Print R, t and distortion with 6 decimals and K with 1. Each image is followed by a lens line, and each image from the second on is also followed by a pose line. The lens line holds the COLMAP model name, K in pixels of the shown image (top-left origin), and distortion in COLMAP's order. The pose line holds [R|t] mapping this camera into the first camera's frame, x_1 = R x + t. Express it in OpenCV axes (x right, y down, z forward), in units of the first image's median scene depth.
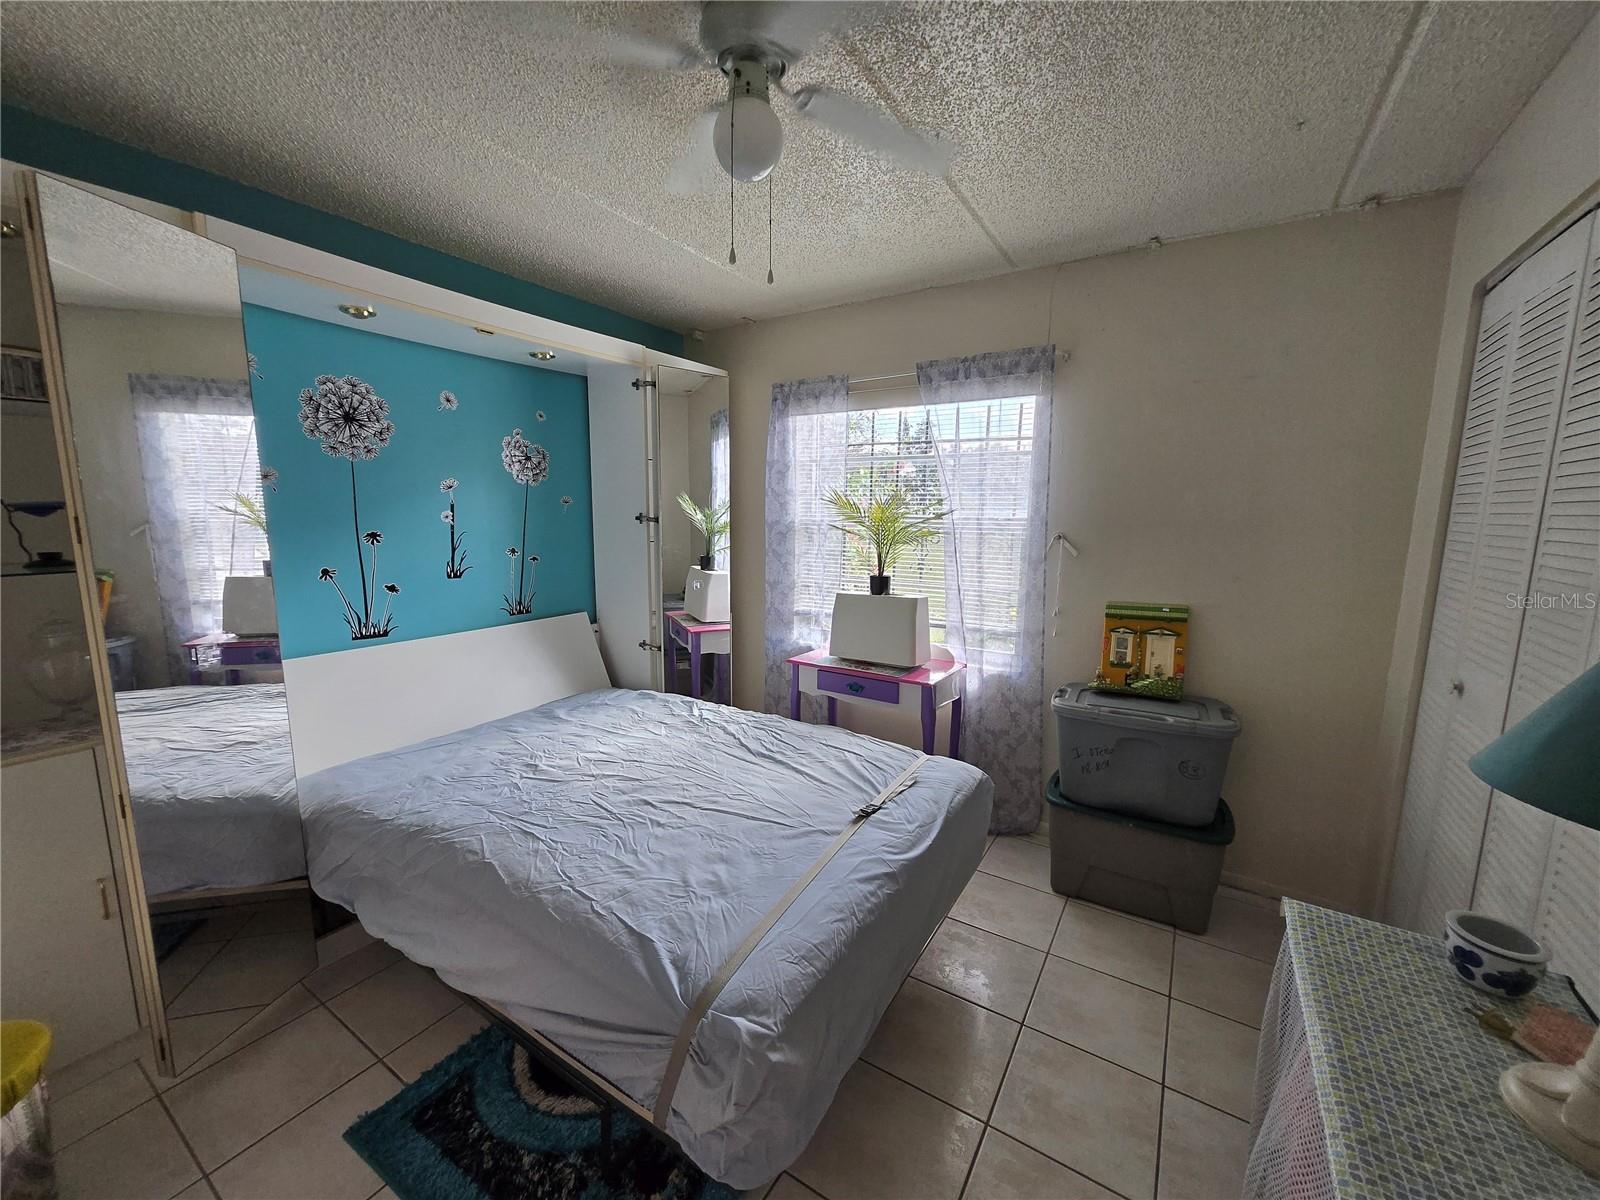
lens RADIAL K [[629.4, 0, 800.0], [0, 629.4, 600.0], [0, 0, 1]] dist [-0.002164, 0.000528]
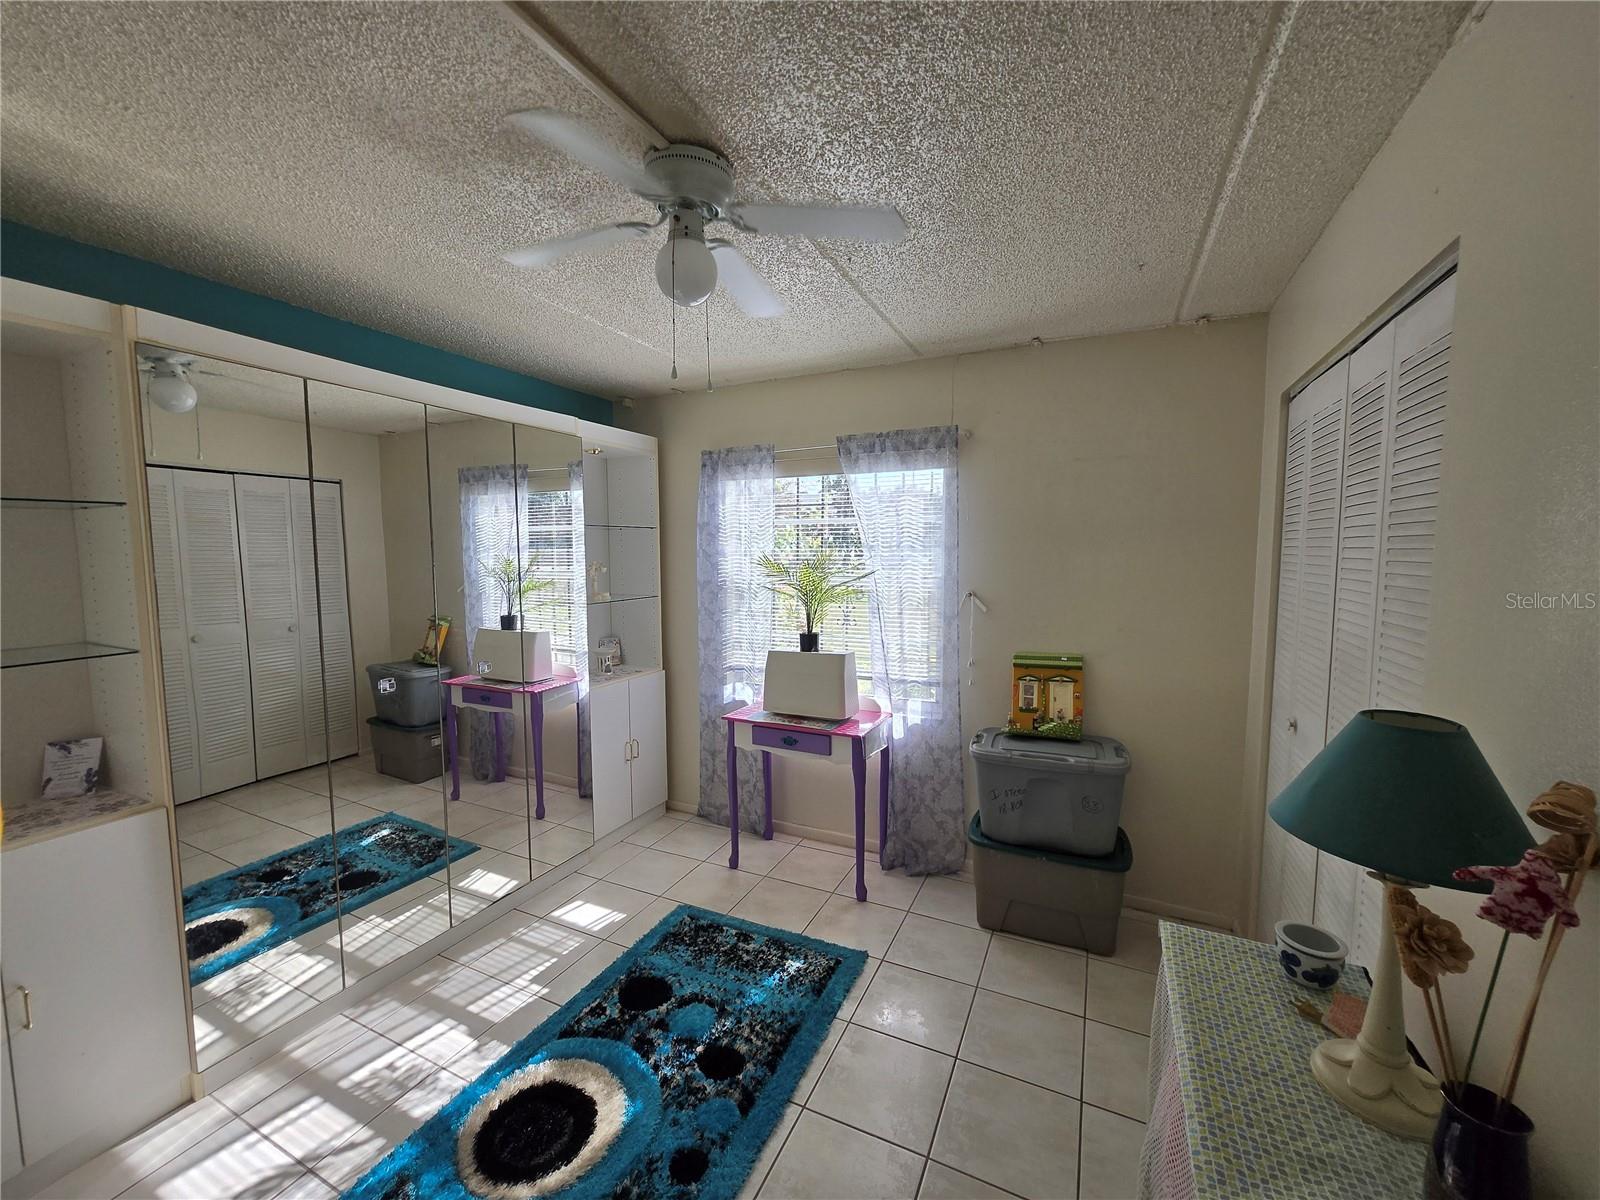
lens RADIAL K [[629.4, 0, 800.0], [0, 629.4, 600.0], [0, 0, 1]] dist [-0.002164, 0.000528]
pose [[0.992695, -0.023098, 0.118418, -0.014544], [0.030565, 0.997631, -0.061635, -0.034119], [-0.116714, 0.064804, 0.991049, -0.060439]]
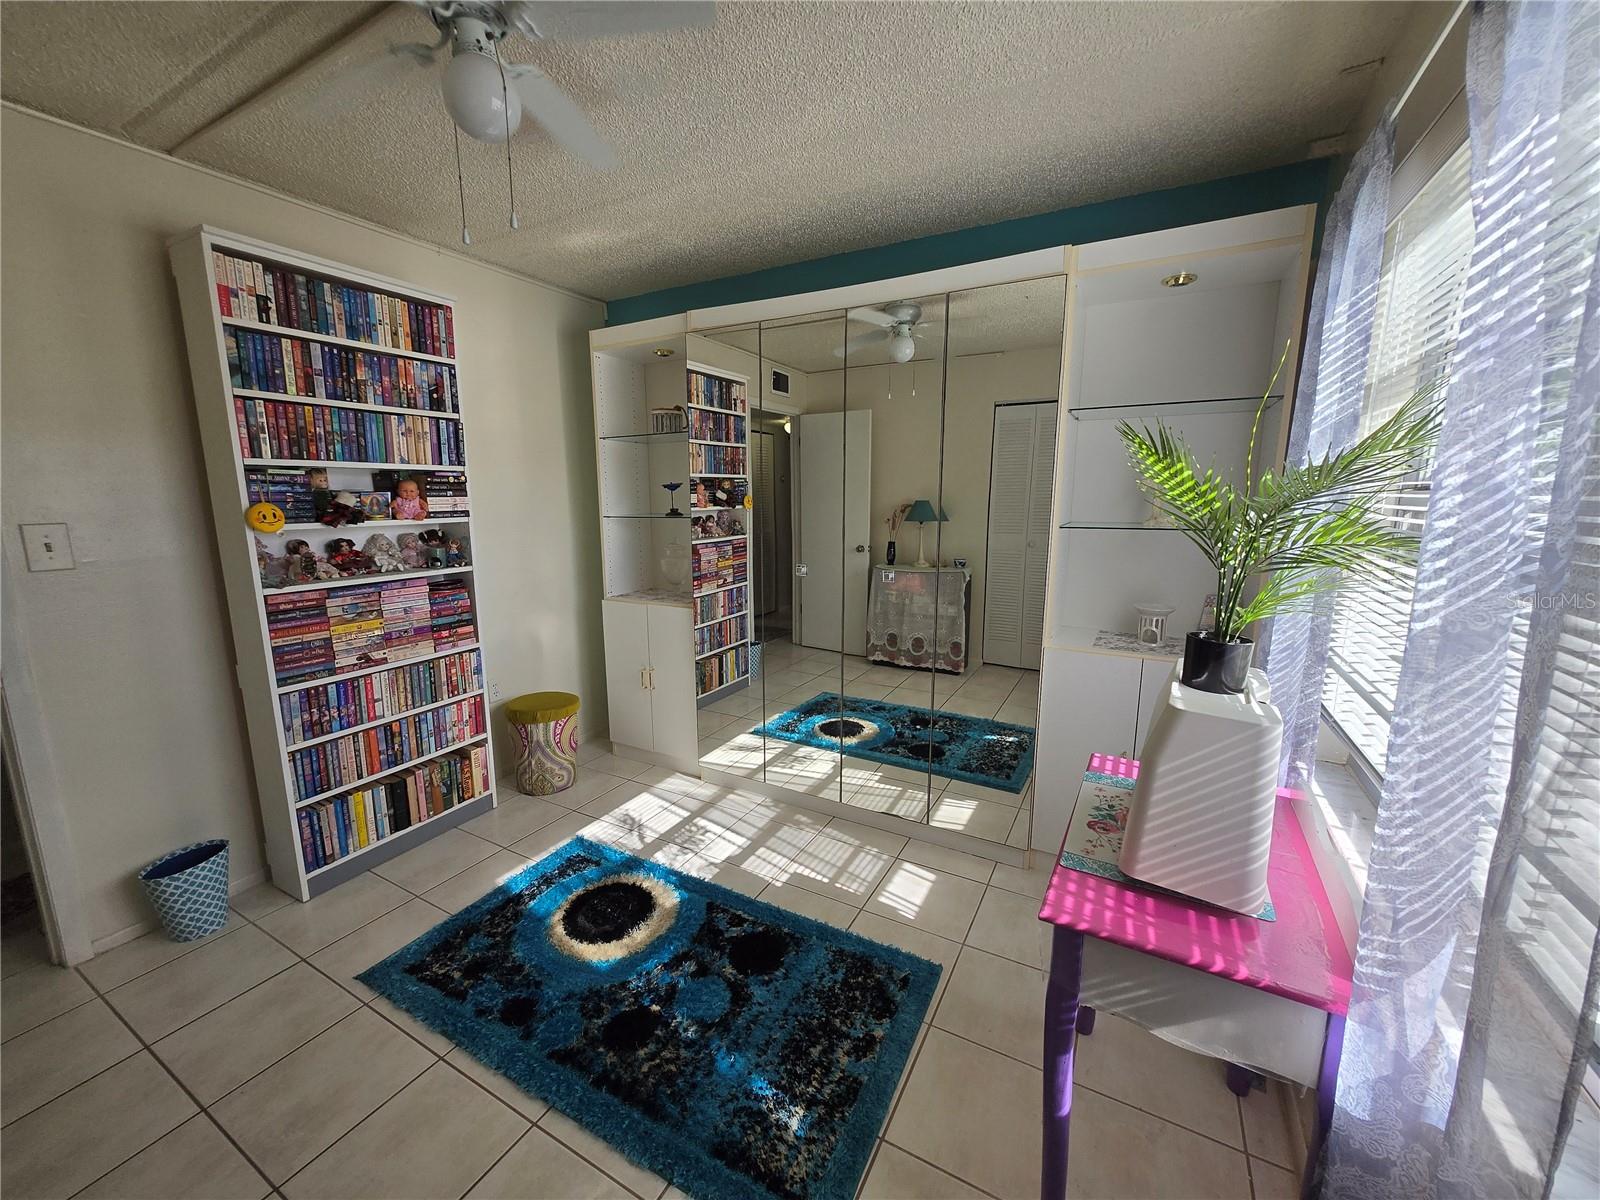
lens RADIAL K [[629.4, 0, 800.0], [0, 629.4, 600.0], [0, 0, 1]] dist [-0.002164, 0.000528]
pose [[0.062529, 0.160947, -0.984980, 0.564034], [-0.139023, 0.978695, 0.151094, -0.098587], [0.988313, 0.127487, 0.083572, 0.806442]]
